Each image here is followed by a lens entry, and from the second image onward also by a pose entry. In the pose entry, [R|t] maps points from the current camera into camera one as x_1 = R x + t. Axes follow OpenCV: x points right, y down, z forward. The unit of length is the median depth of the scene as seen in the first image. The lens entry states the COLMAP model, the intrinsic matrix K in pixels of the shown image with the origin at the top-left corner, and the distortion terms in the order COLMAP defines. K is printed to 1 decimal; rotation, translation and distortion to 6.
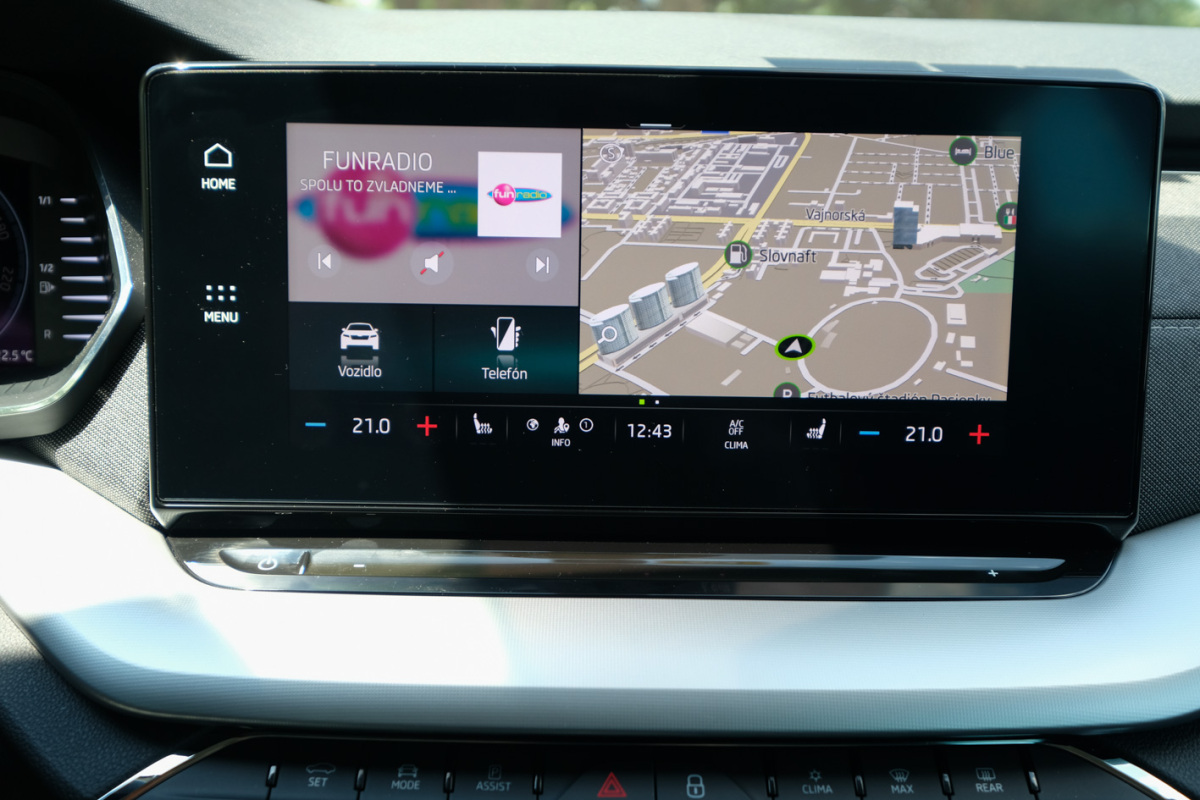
lens RADIAL K [[1203.2, 0, 600.0], [0, 1203.2, 400.0], [0, 0, 1]] dist [0.008590, 0.012723]
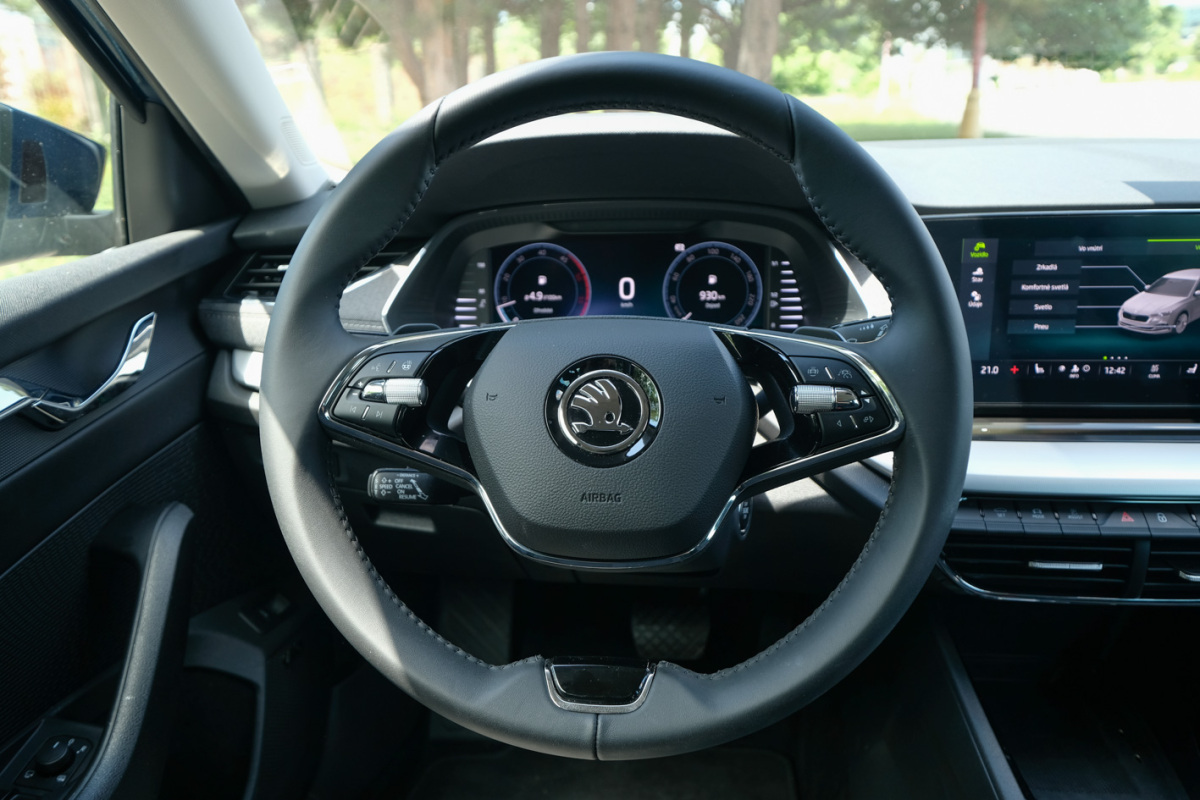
lens RADIAL K [[873.3, 0, 600.0], [0, 873.3, 400.0], [0, 0, 1]] dist [0.000934, -0.004490]
pose [[0.995019, -0.011433, -0.099024, -0.769634], [0.021071, 0.995077, 0.096837, -0.099773], [0.097429, -0.098441, 0.990362, -0.745503]]
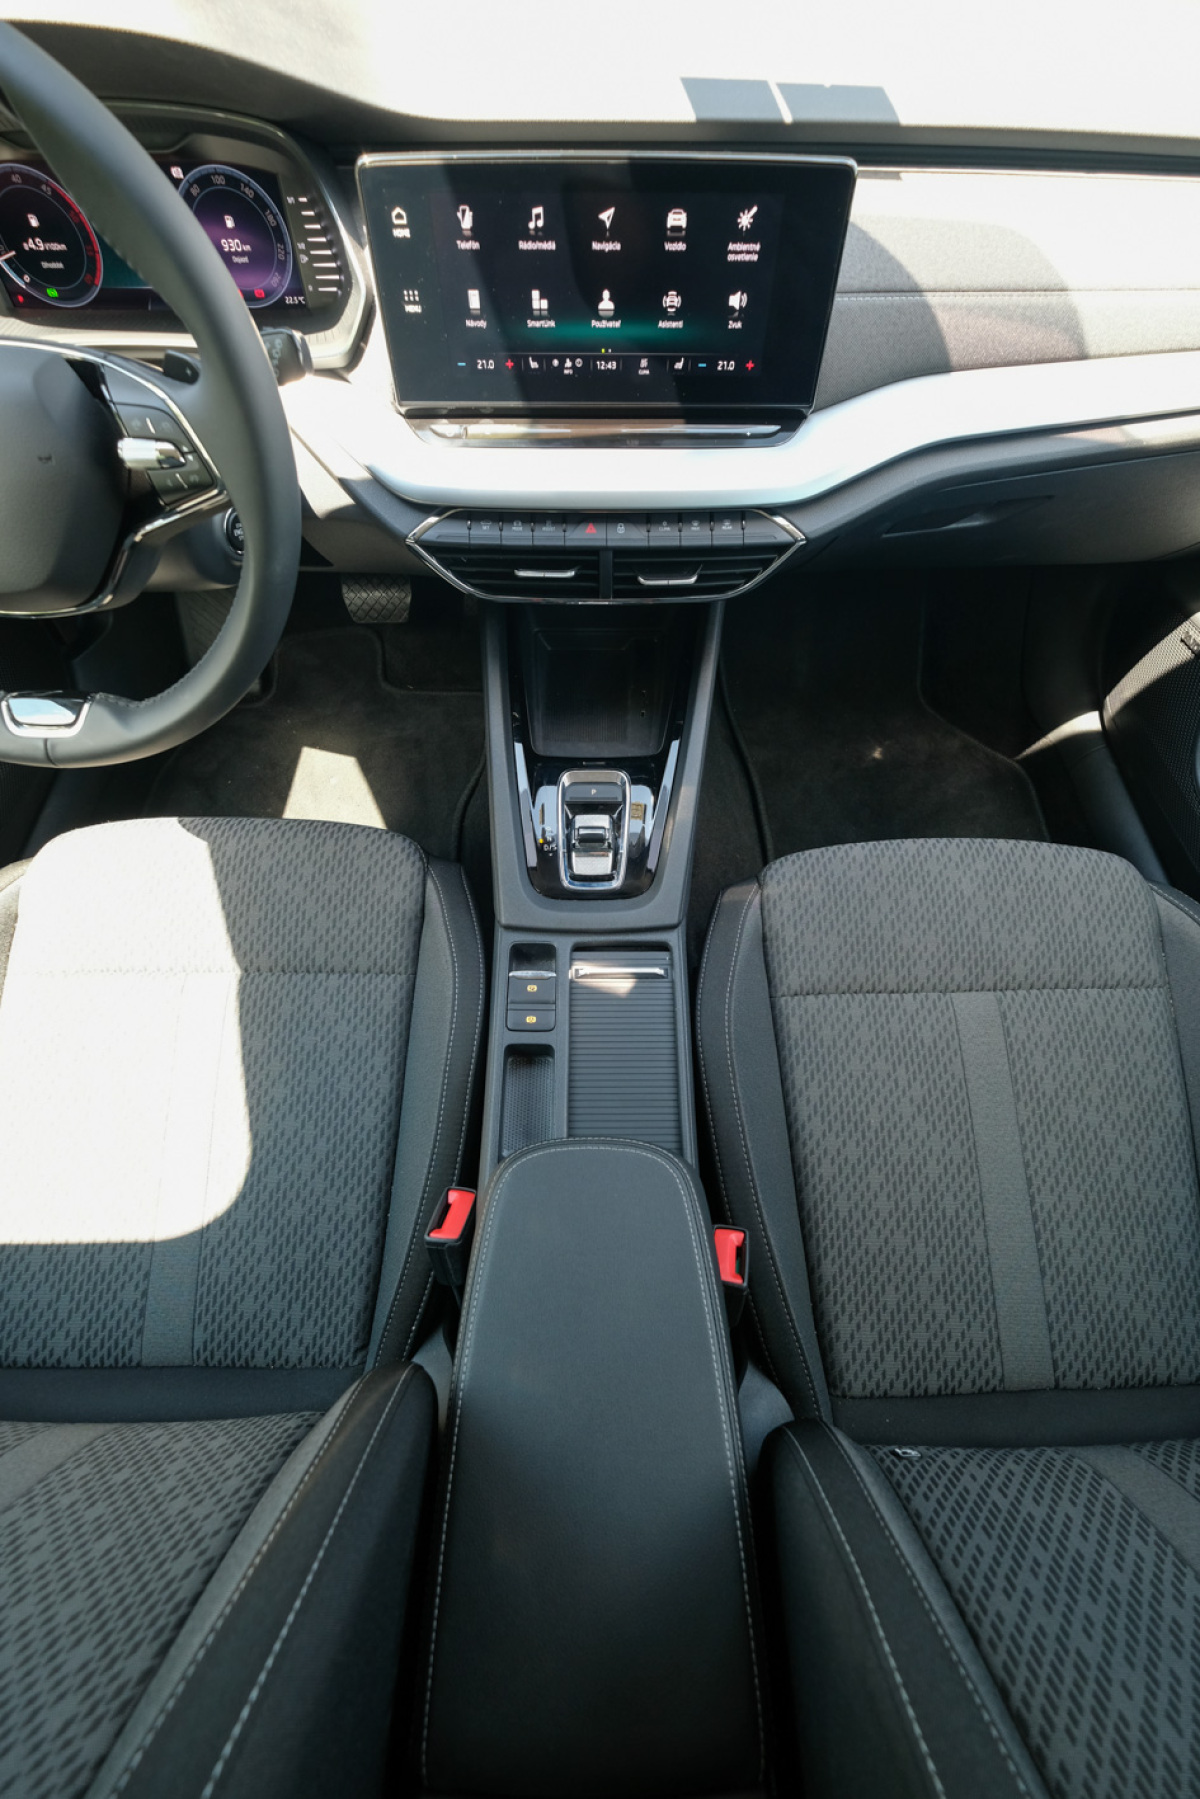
lens RADIAL K [[776.3, 0, 600.0], [0, 776.3, 899.5], [0, 0, 1]] dist [-0.012290, 0.003932]
pose [[0.999807, 0.001878, -0.019558, 0.059631], [0.012566, 0.704101, 0.709988, -0.303334], [0.015104, -0.710097, 0.703942, -0.762152]]
